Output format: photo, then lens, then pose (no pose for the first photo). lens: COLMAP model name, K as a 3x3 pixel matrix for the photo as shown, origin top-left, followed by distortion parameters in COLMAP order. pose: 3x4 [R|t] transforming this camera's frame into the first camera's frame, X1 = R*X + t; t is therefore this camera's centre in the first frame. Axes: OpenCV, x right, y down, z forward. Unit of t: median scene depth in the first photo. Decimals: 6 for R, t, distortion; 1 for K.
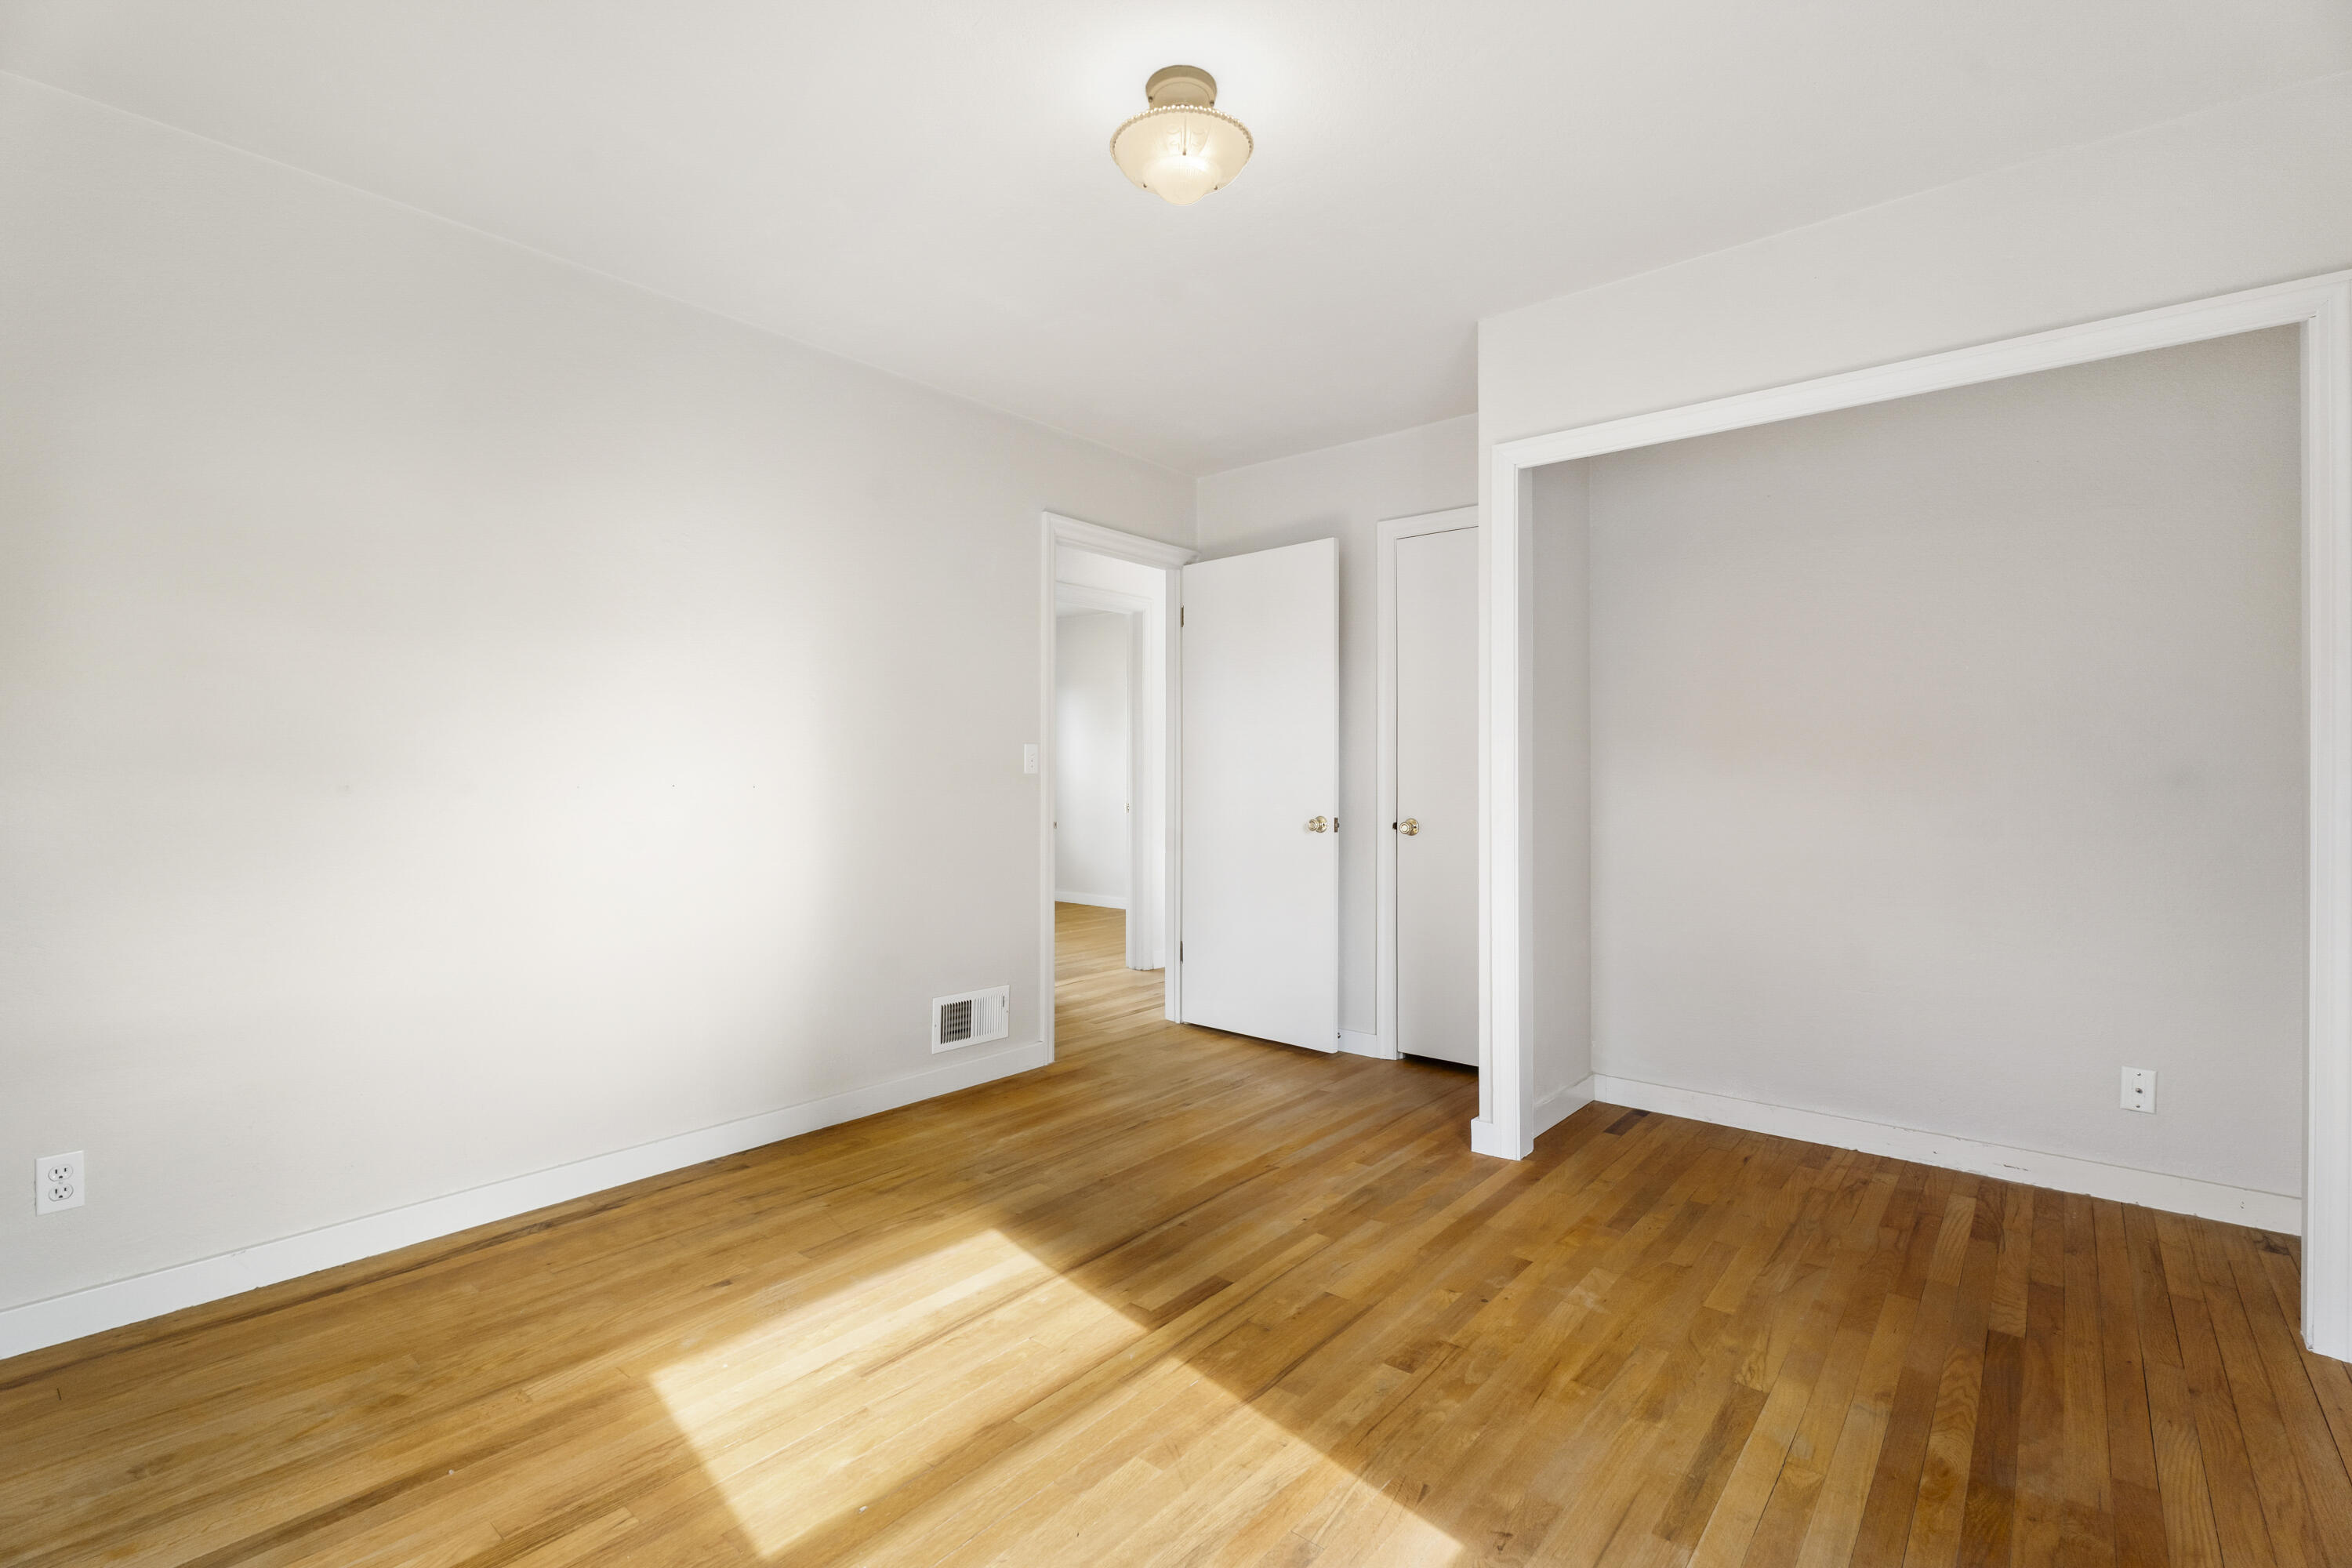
lens RADIAL K [[1062.3, 0, 1179.1], [0, 1062.3, 782.1], [0, 0, 1]] dist [-0.001506, -0.000039]
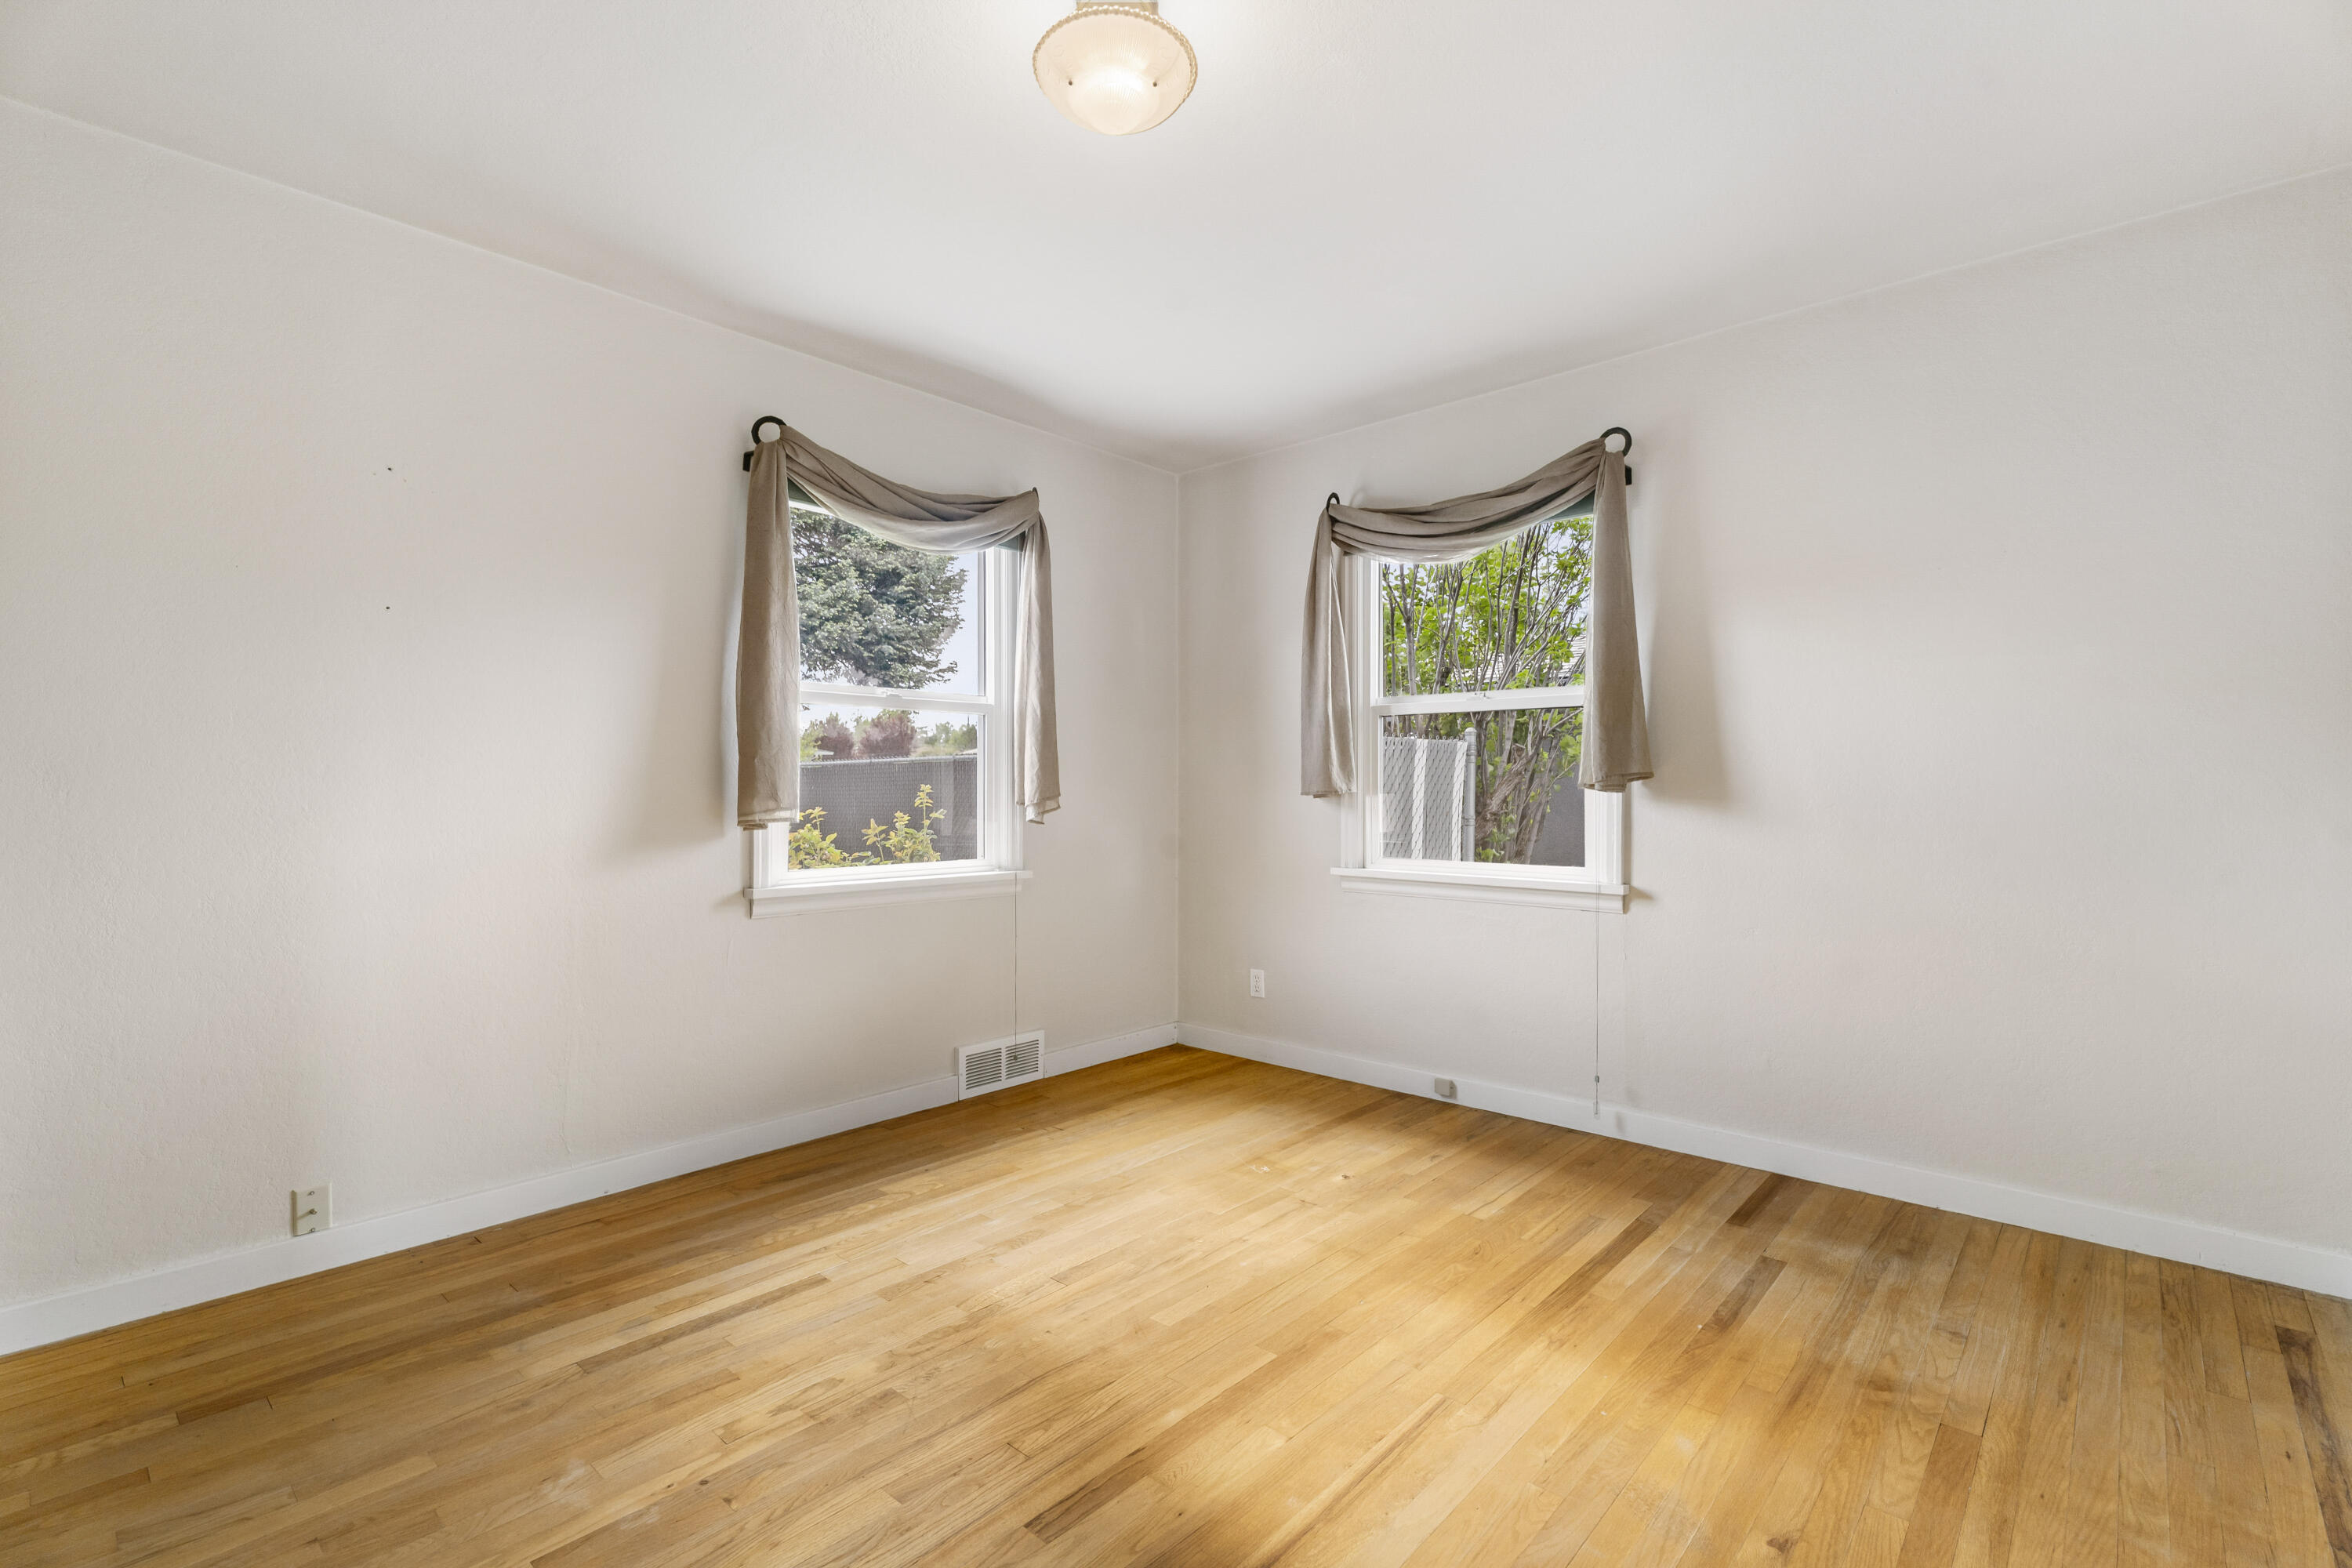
lens RADIAL K [[1062.3, 0, 1172.5], [0, 1062.3, 775.8], [0, 0, 1]] dist [-0.001506, -0.000039]
pose [[-0.999514, -0.001611, 0.031144, -0.081245], [-0.001630, 0.999999, -0.000561, -0.016149], [-0.031143, -0.000612, -0.999515, 2.201257]]
